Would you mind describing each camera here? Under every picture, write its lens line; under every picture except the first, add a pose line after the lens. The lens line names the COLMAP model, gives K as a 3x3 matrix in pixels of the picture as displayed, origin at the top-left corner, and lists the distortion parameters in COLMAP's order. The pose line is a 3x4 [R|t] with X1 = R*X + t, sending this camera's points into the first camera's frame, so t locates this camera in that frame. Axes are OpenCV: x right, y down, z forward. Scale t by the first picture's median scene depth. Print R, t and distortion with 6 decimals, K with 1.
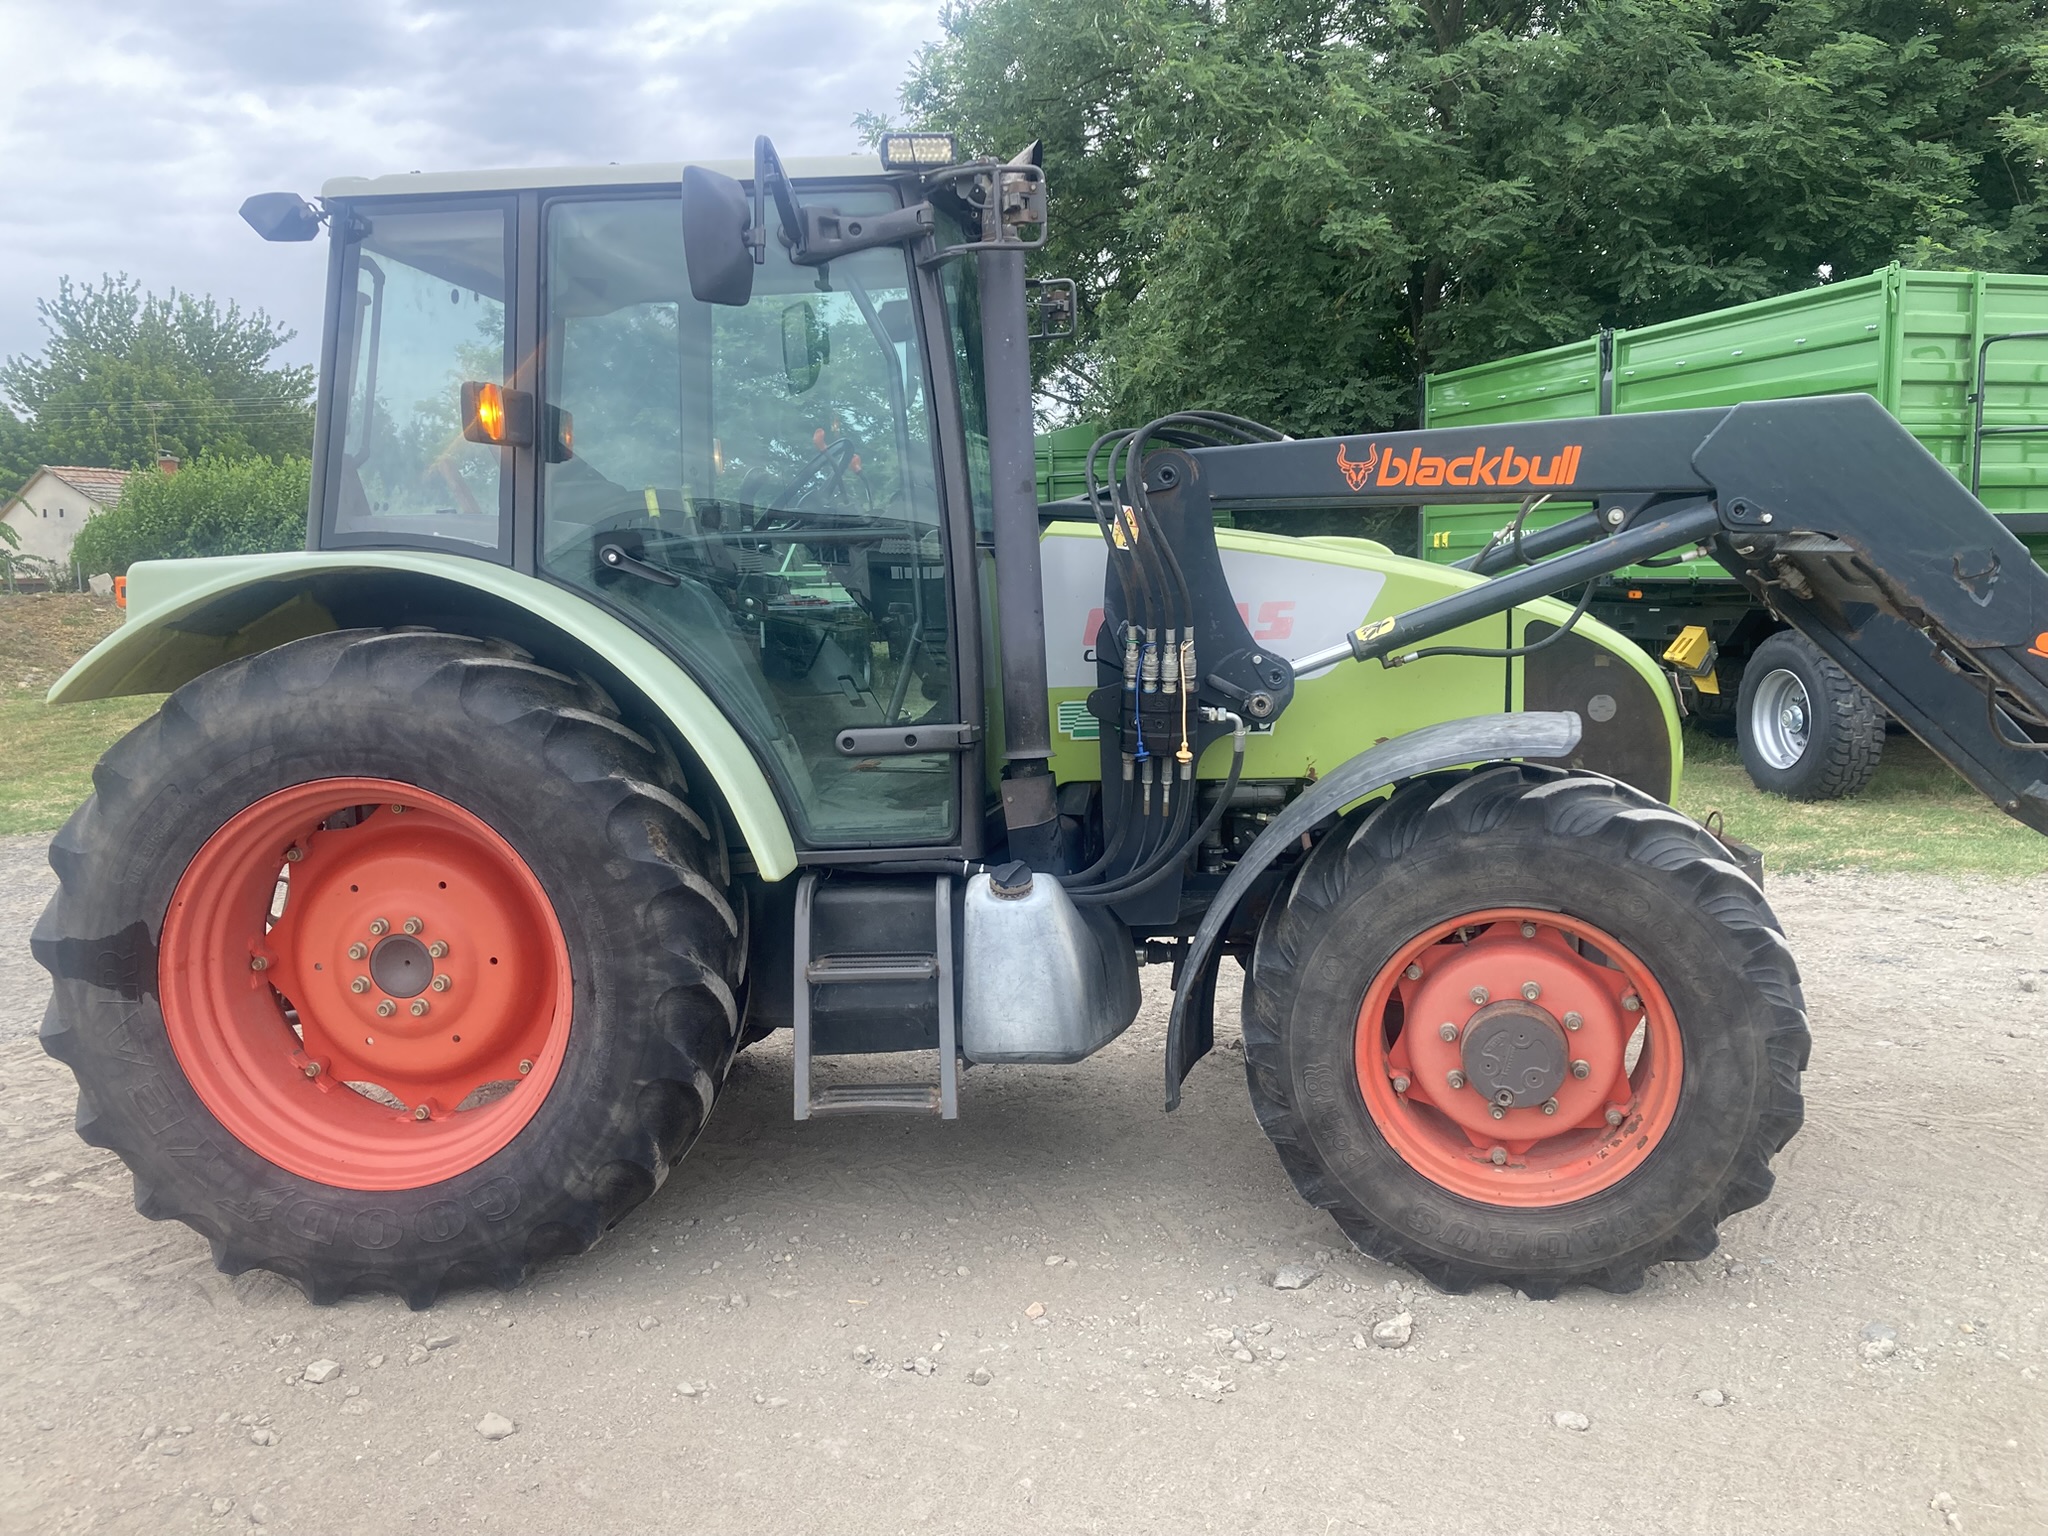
lens RADIAL K [[1672.6, 0, 1026.8], [0, 1672.6, 756.2], [0, 0, 1]] dist [0.035232, -0.045271]
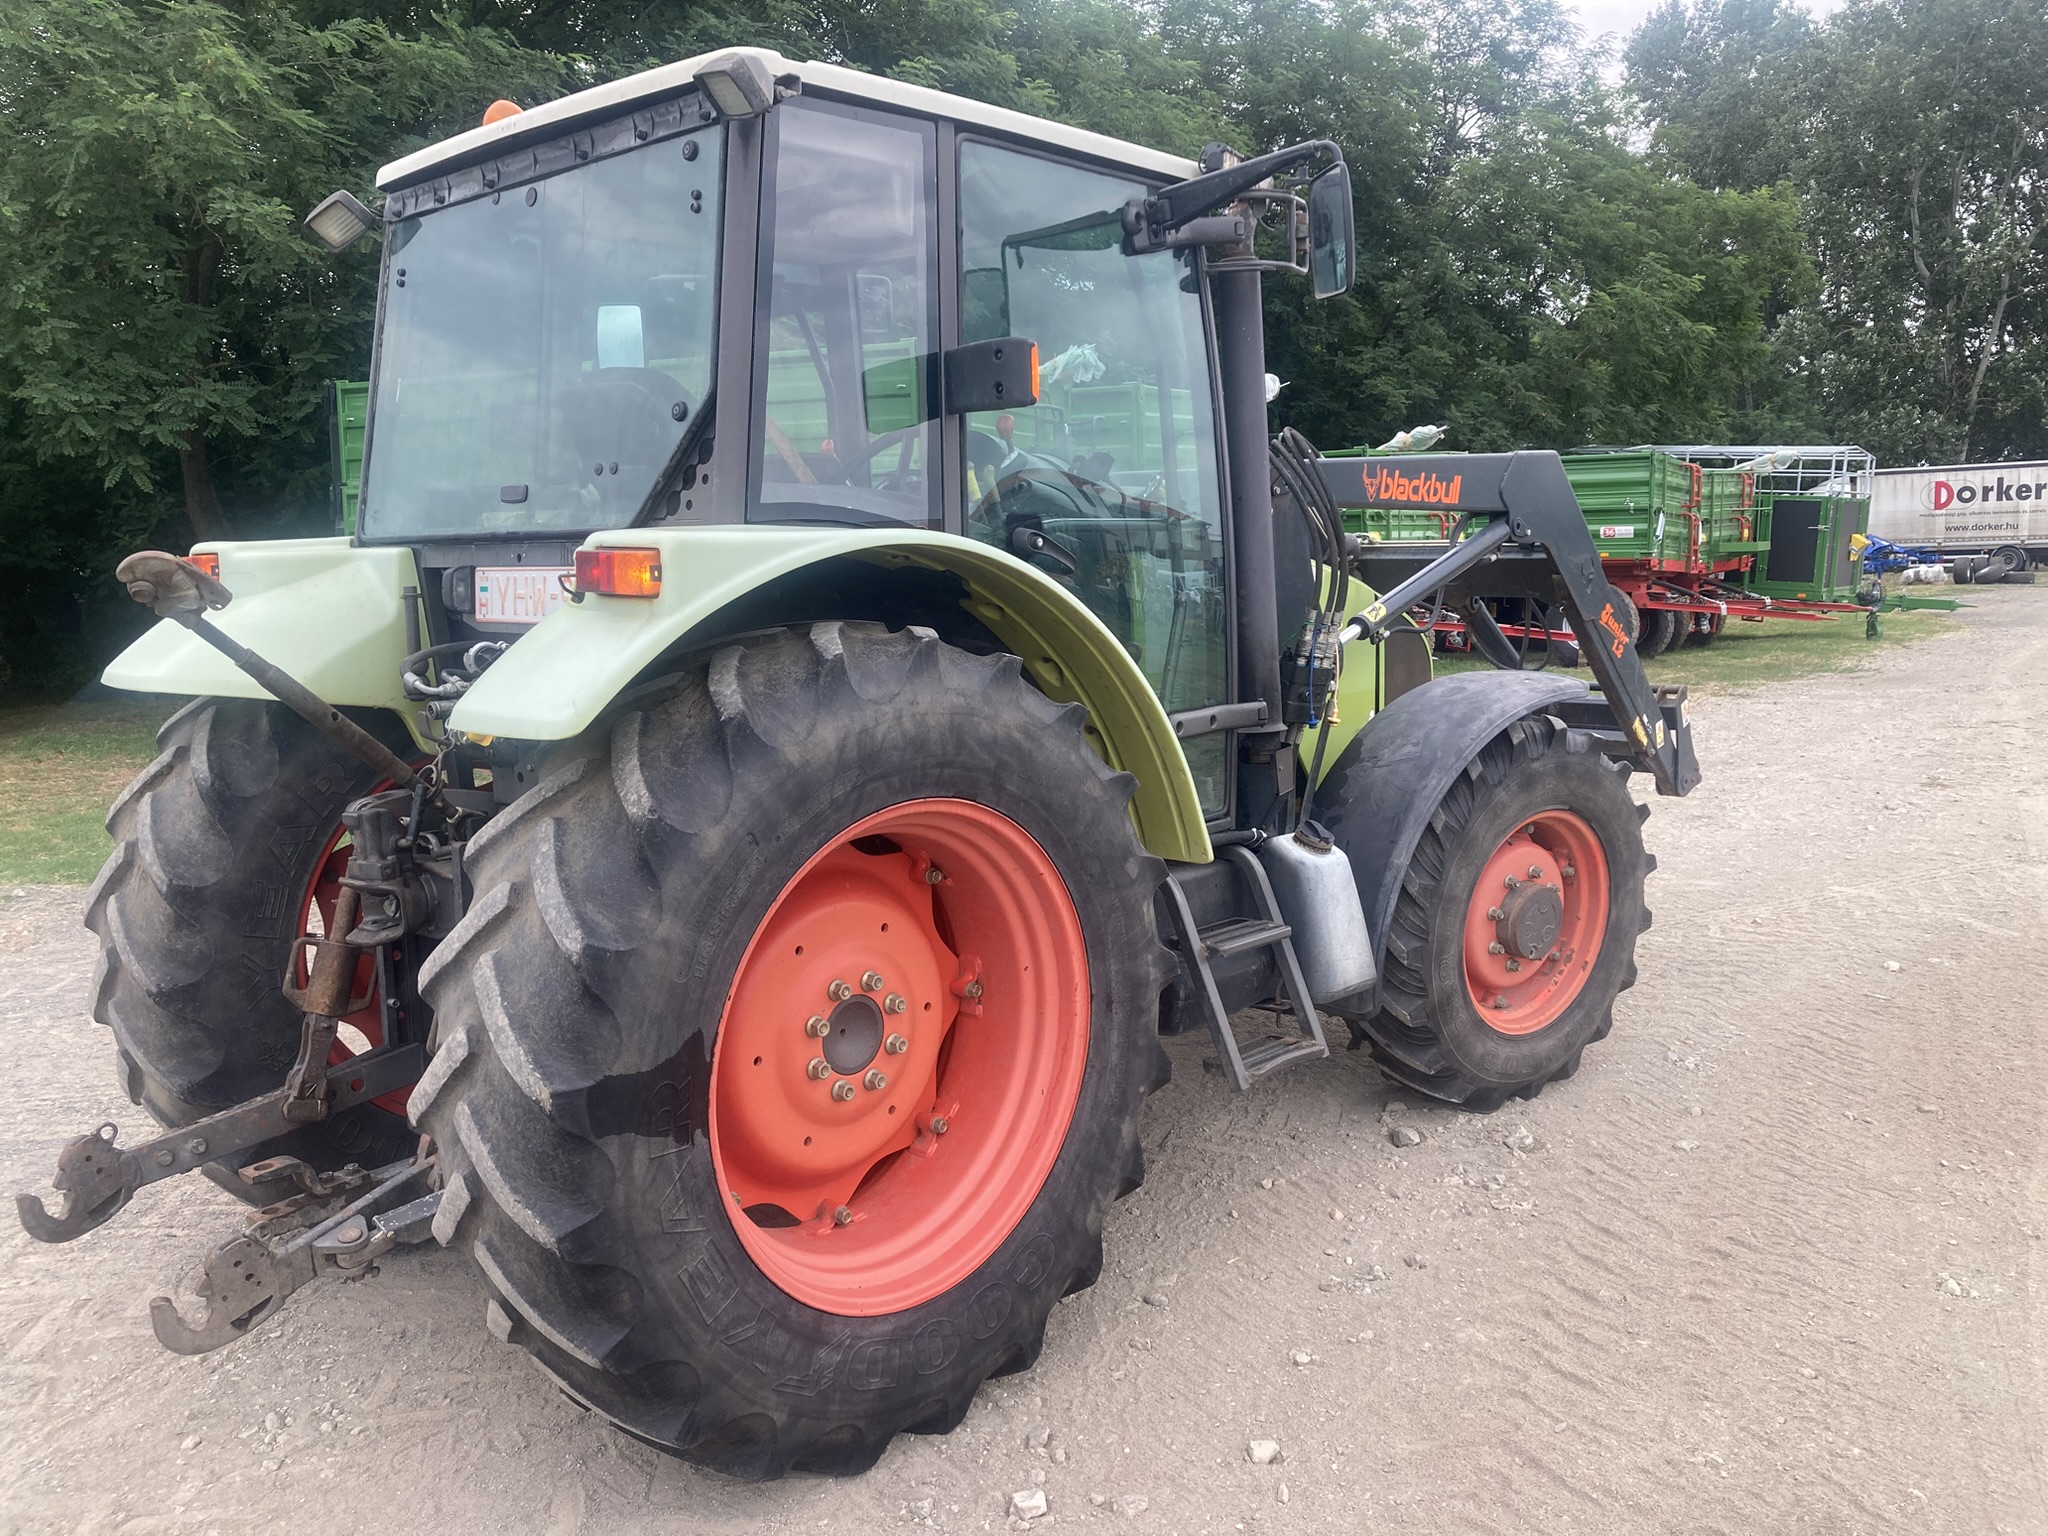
lens RADIAL K [[1672.6, 0, 1026.8], [0, 1672.6, 756.2], [0, 0, 1]] dist [0.035232, -0.045271]
pose [[0.633223, -0.075204, 0.770307, -0.979741], [0.088799, 0.995755, 0.024218, -0.023563], [-0.768859, 0.053067, 0.637213, 0.428039]]
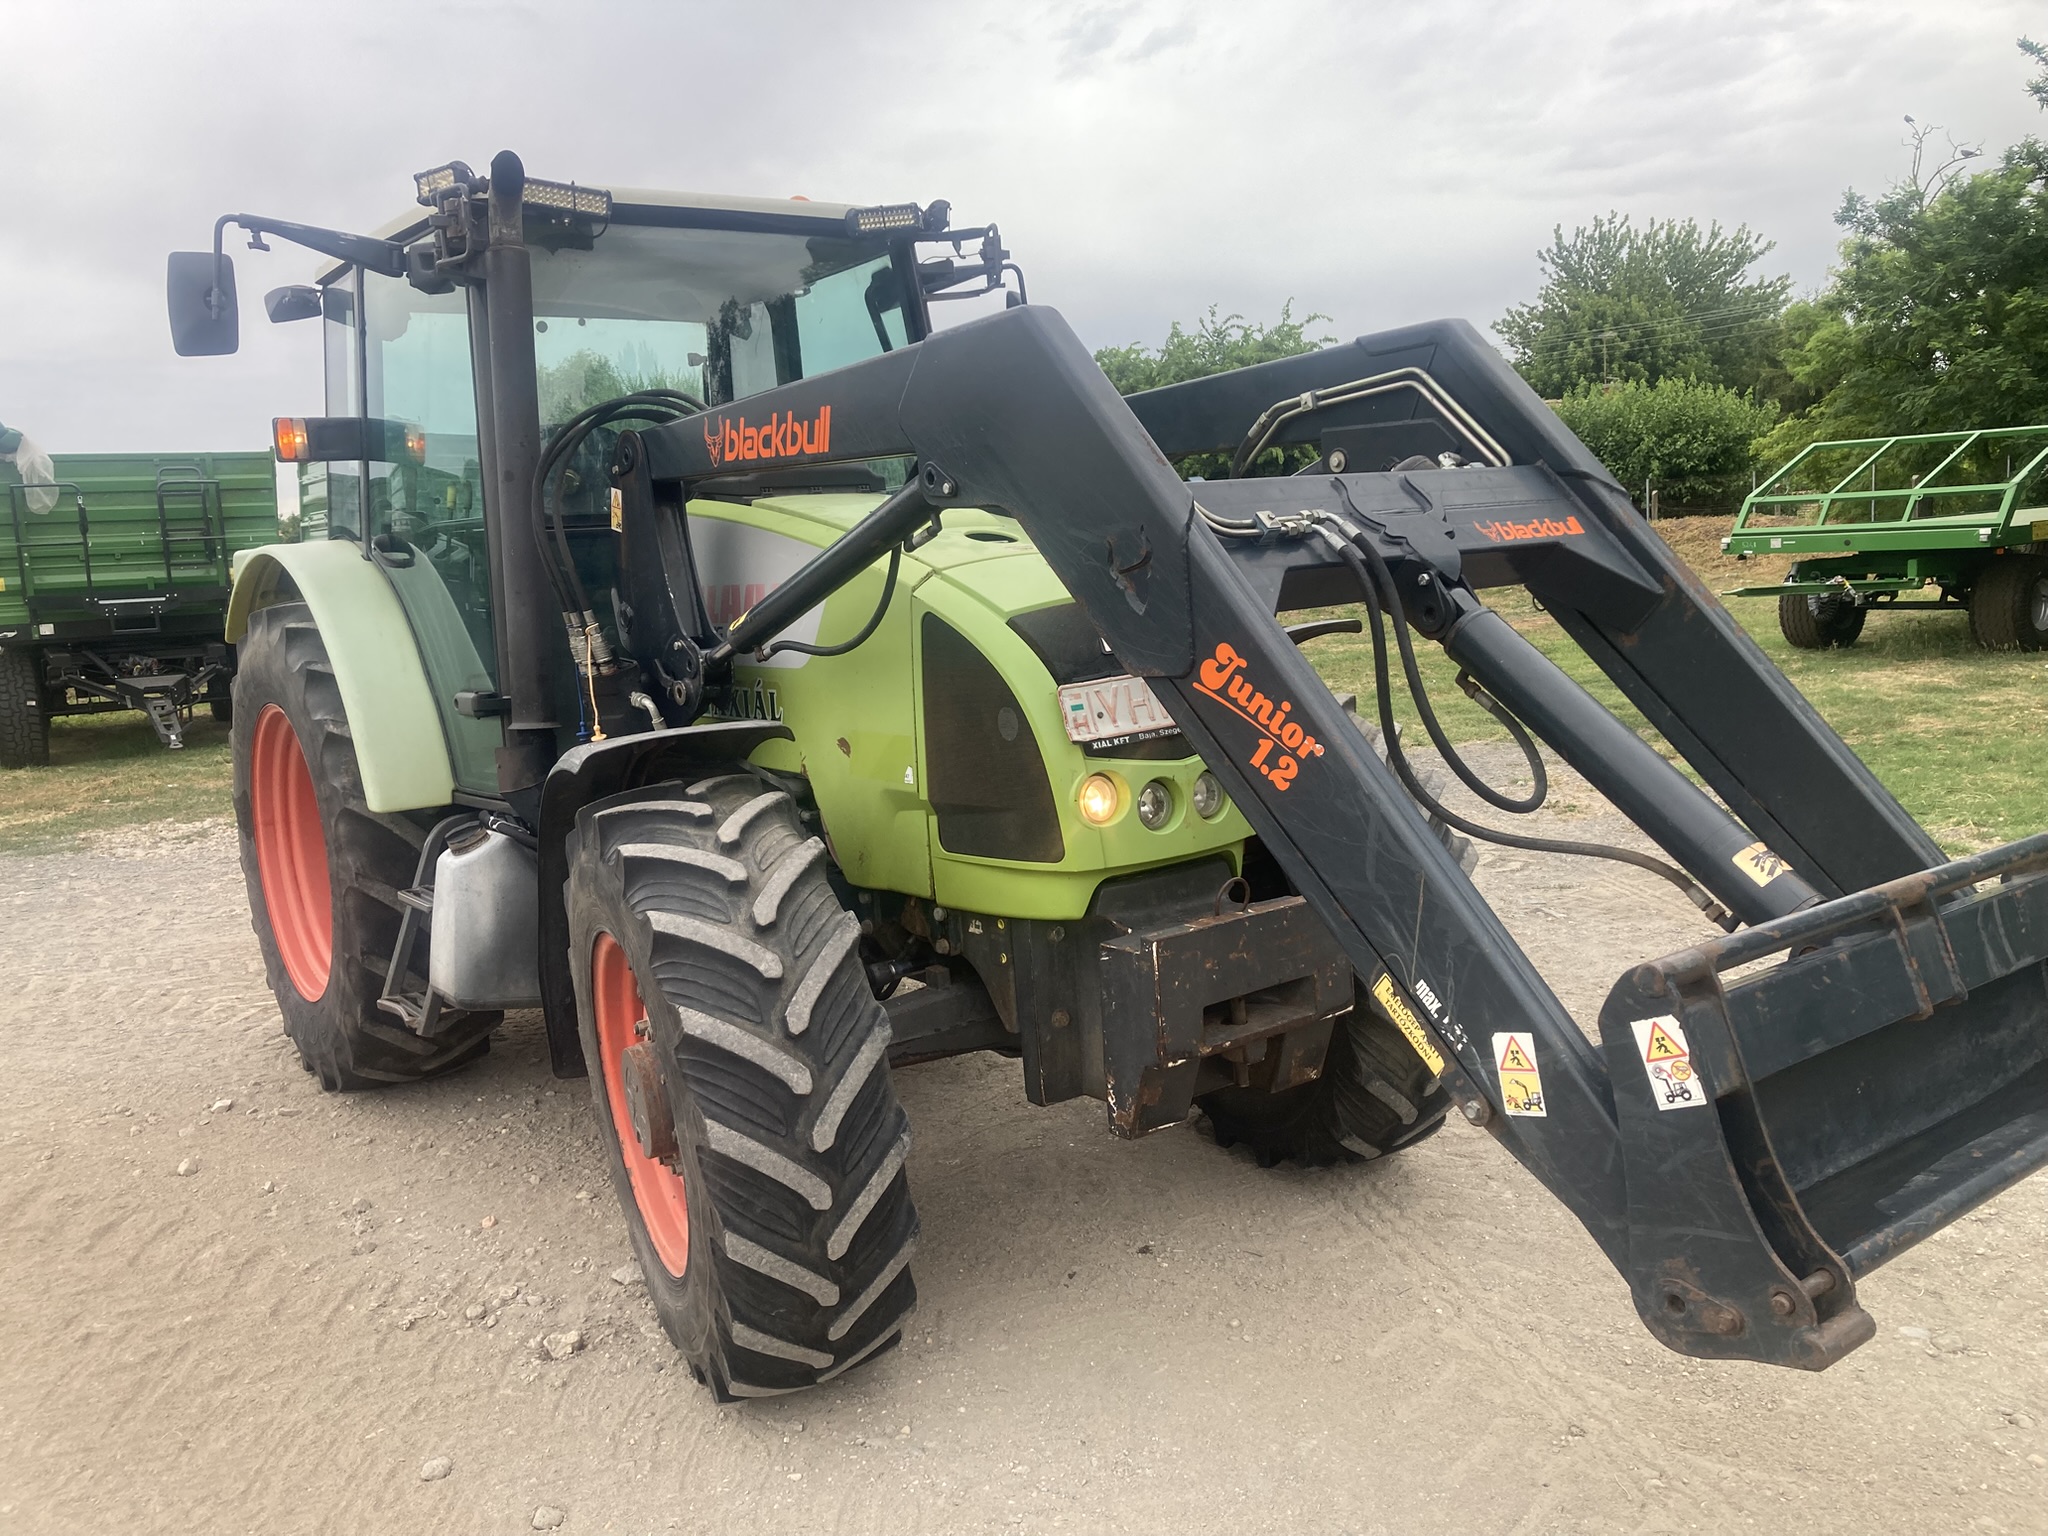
lens RADIAL K [[1672.6, 0, 1026.8], [0, 1672.6, 756.2], [0, 0, 1]] dist [0.035232, -0.045271]
pose [[0.650086, 0.092168, -0.754250, 1.056520], [-0.053959, 0.995710, 0.075167, -0.082109], [0.757943, -0.008166, 0.652270, 0.549117]]
